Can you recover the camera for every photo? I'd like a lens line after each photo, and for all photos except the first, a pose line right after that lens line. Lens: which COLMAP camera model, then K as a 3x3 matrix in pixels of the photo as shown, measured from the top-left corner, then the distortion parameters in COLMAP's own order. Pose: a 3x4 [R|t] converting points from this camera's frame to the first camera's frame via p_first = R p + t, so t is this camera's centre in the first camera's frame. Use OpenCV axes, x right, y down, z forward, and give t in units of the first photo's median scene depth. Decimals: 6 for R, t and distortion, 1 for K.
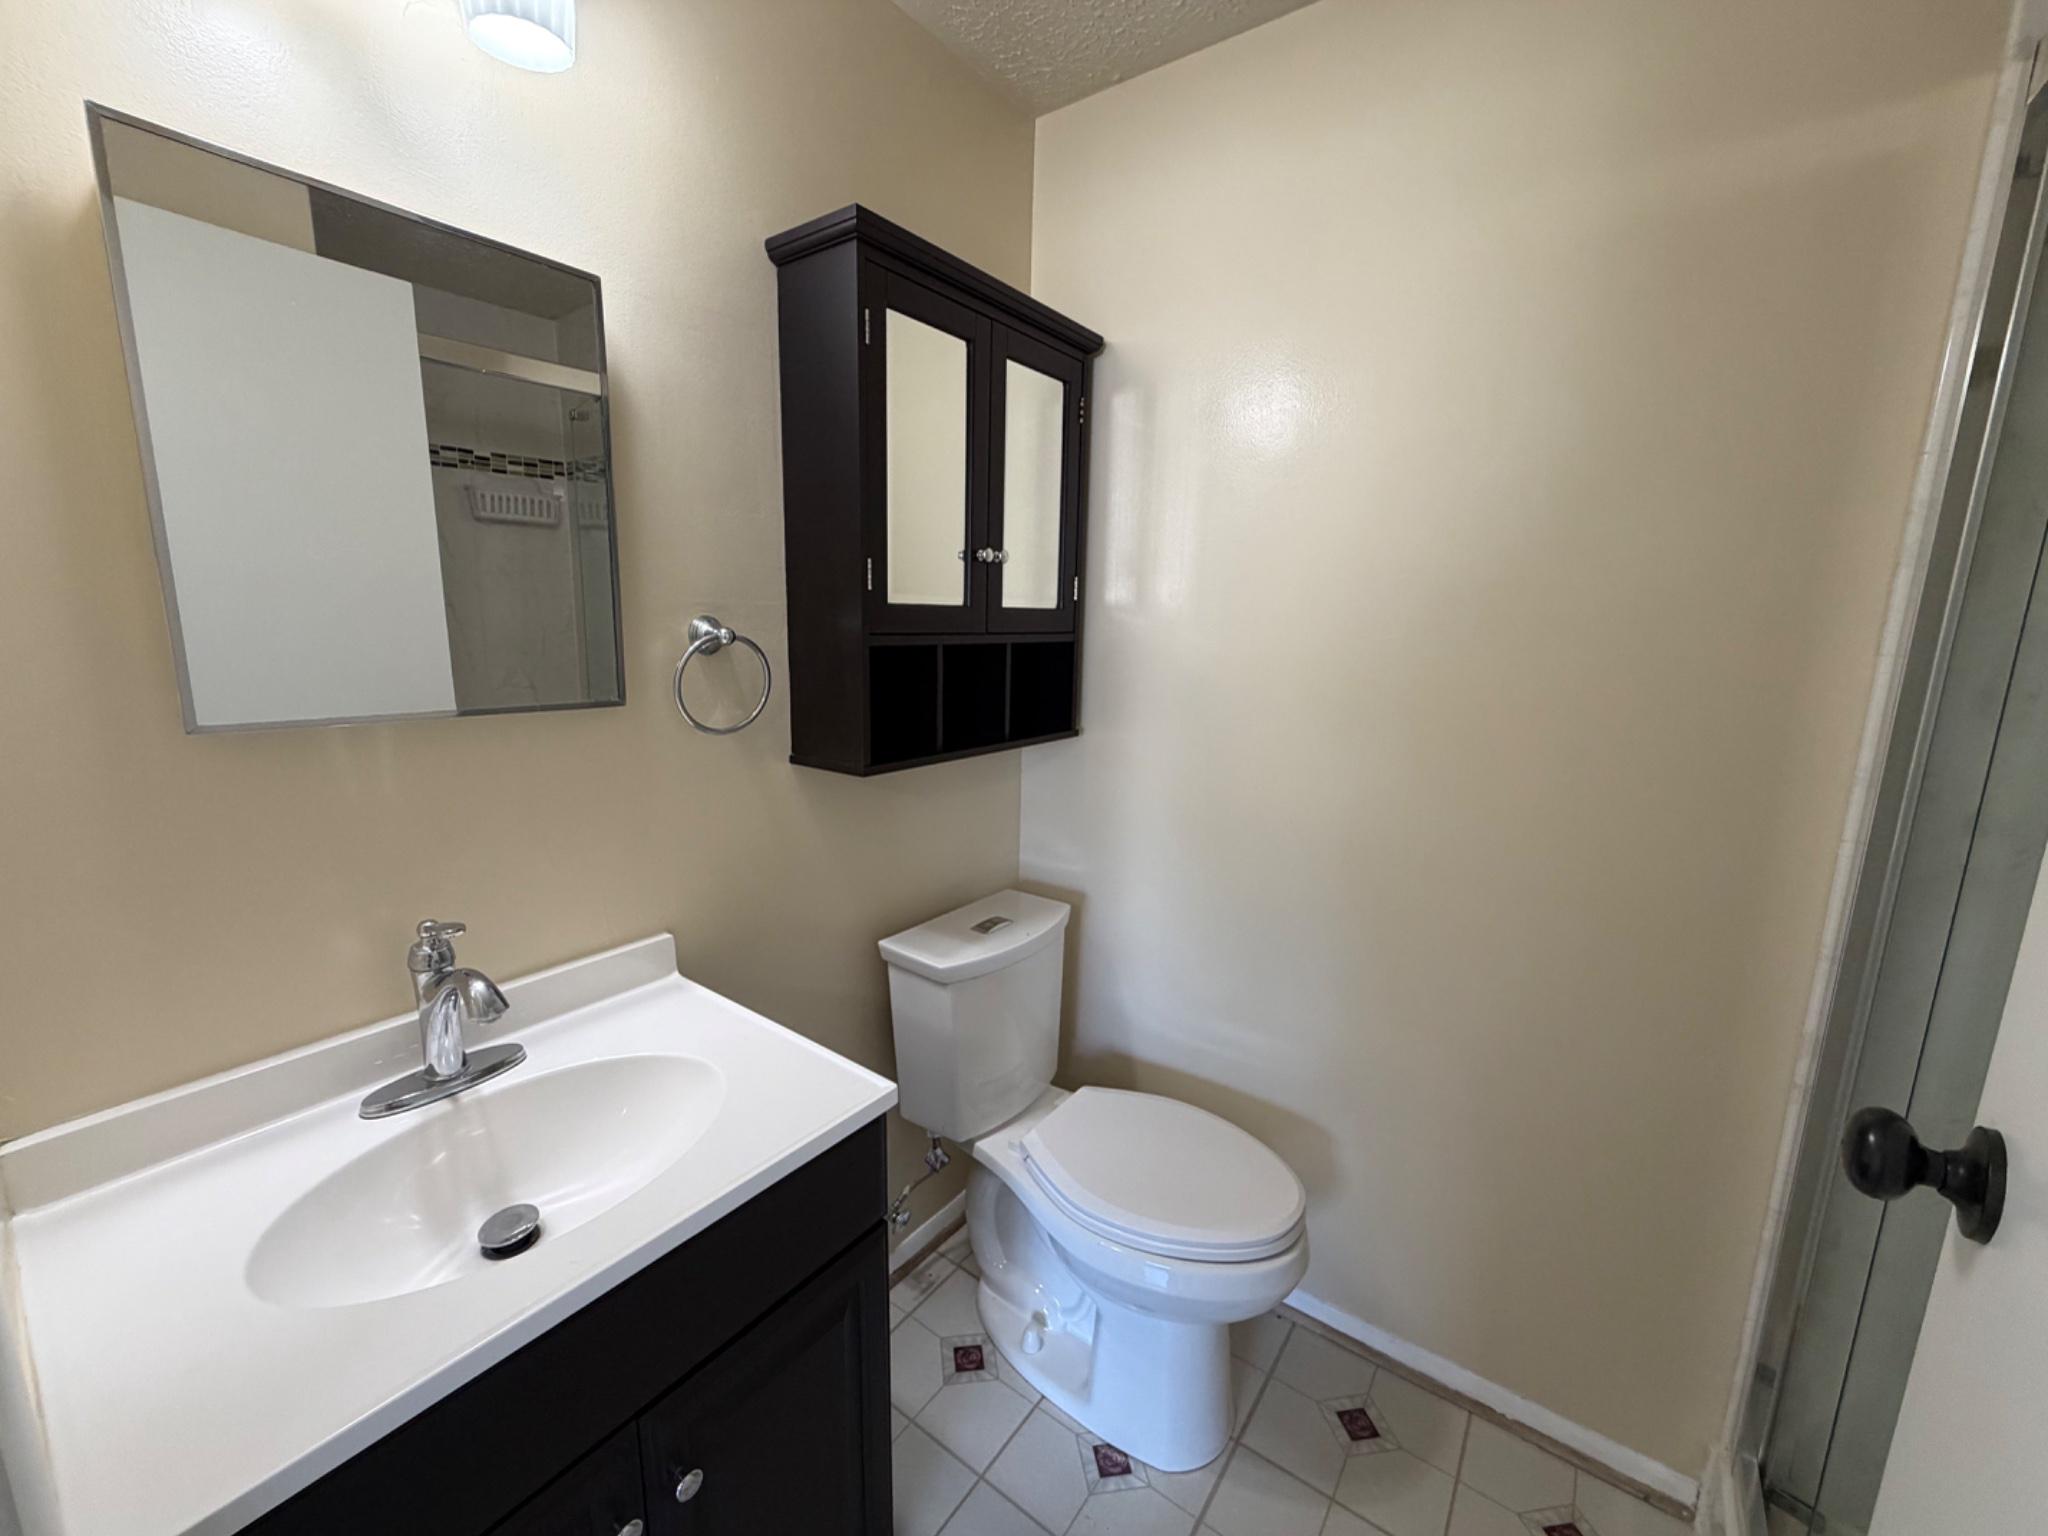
lens RADIAL K [[818.5, 0, 1009.5], [0, 818.5, 772.2], [0, 0, 1]] dist [0.002907, 0.000435]
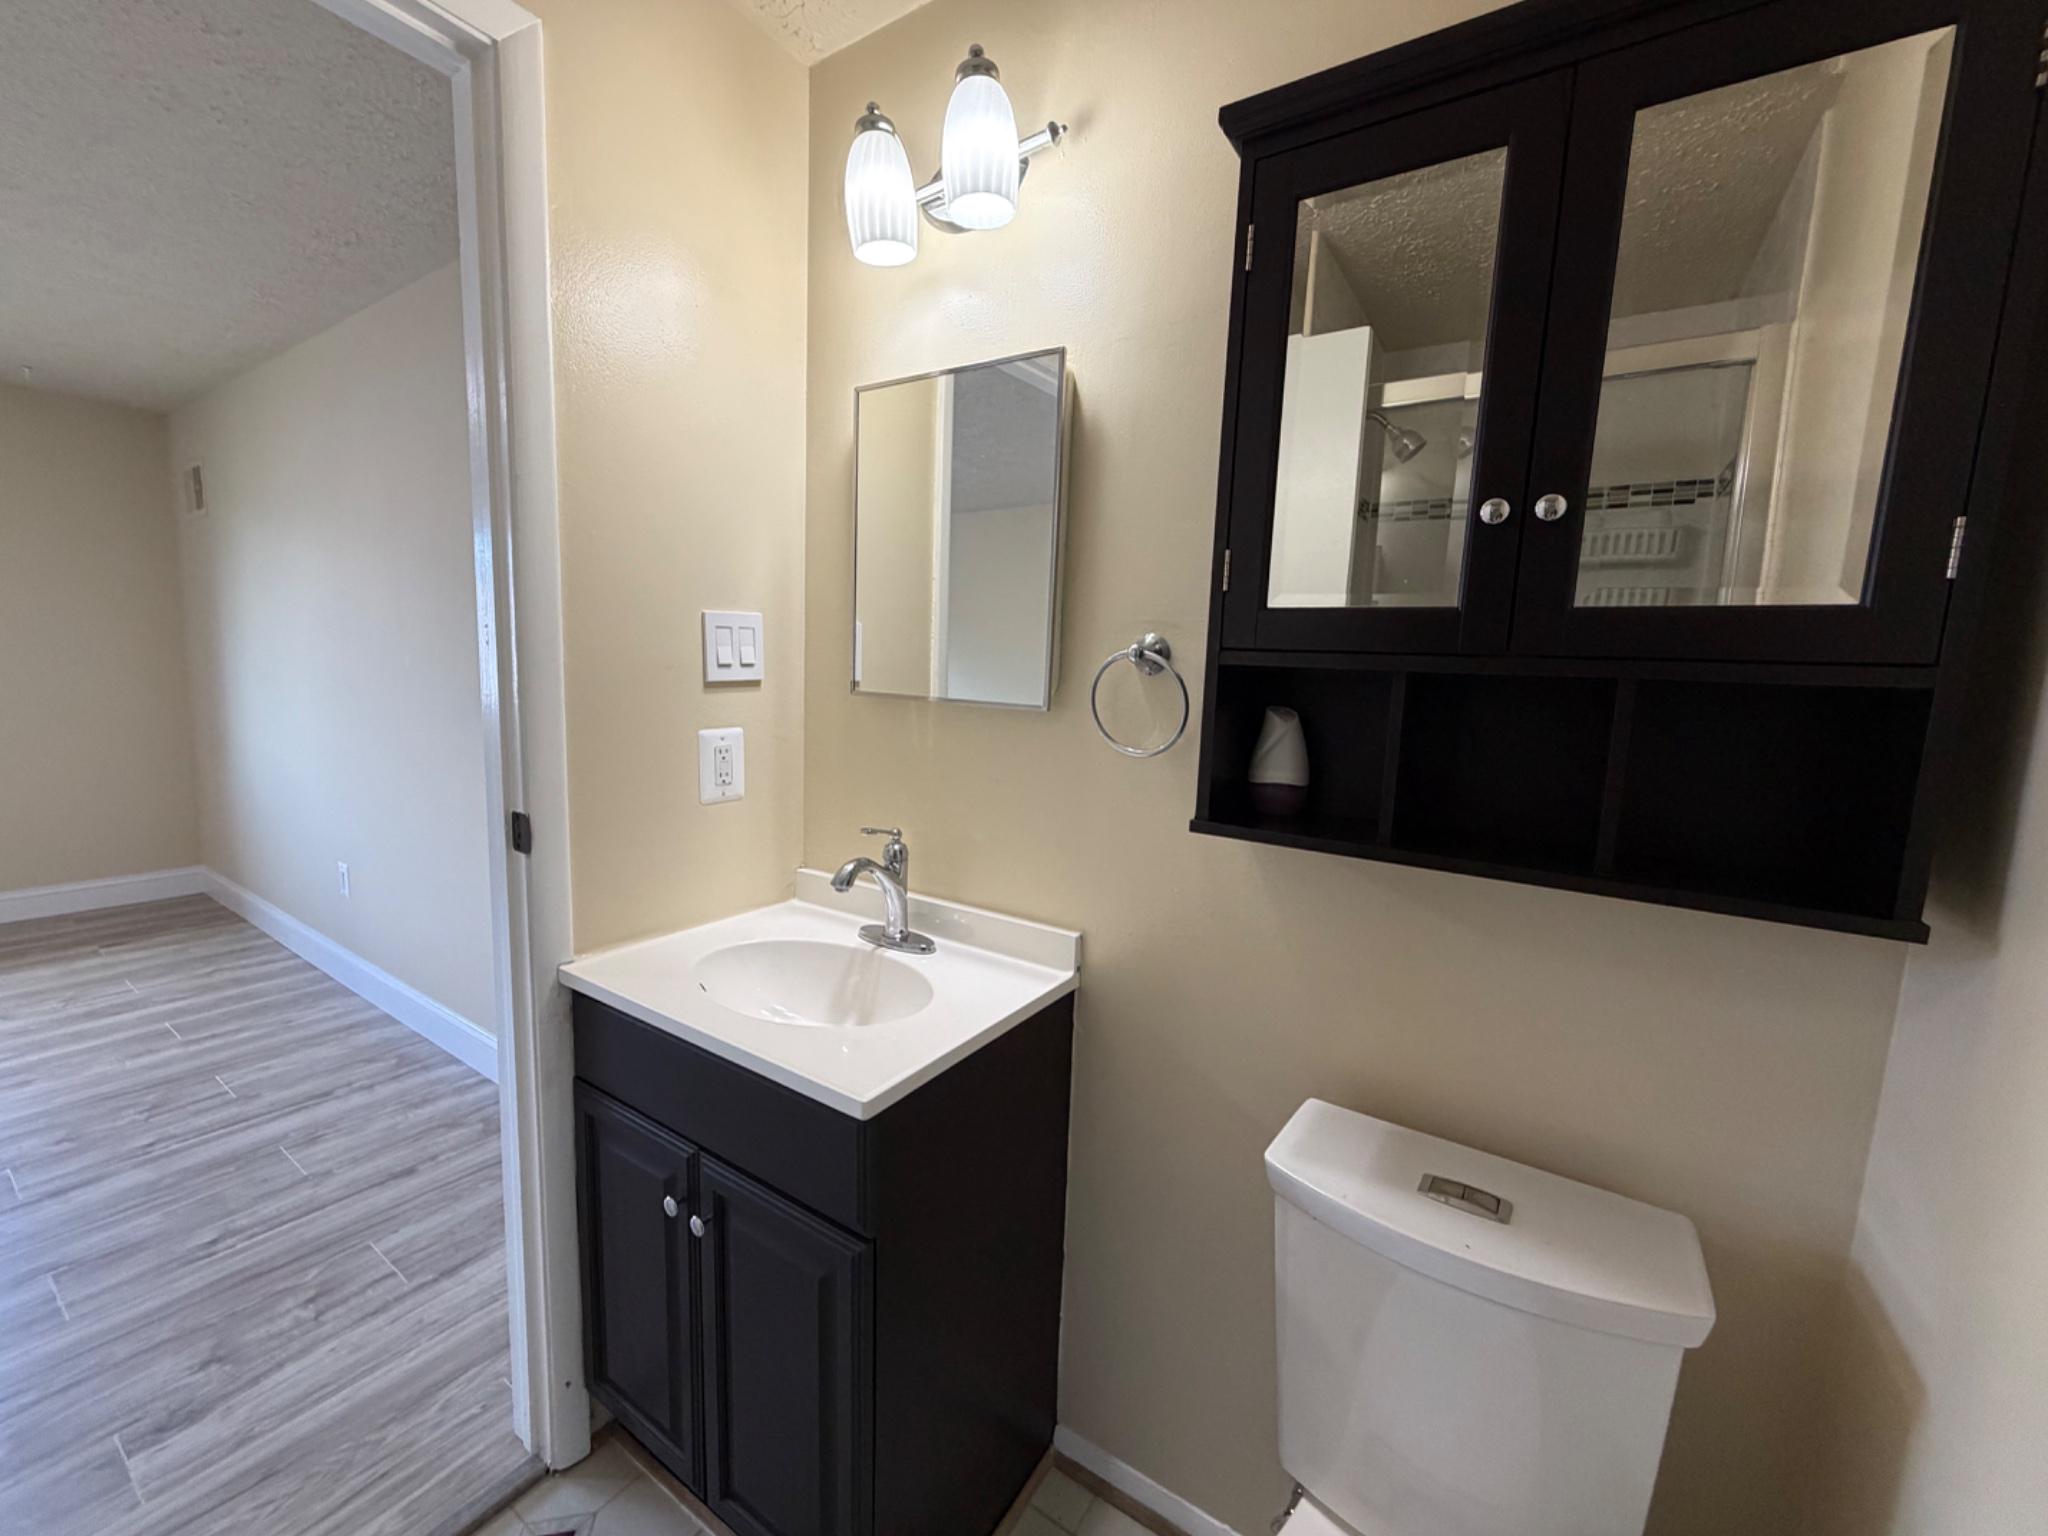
lens RADIAL K [[818.5, 0, 1013.6], [0, 818.5, 763.4], [0, 0, 1]] dist [0.002907, 0.000435]
pose [[0.054261, 0.117537, -0.991585, 0.450958], [-0.212272, 0.971707, 0.103565, -0.081371], [0.975703, 0.204866, 0.077675, 0.594527]]
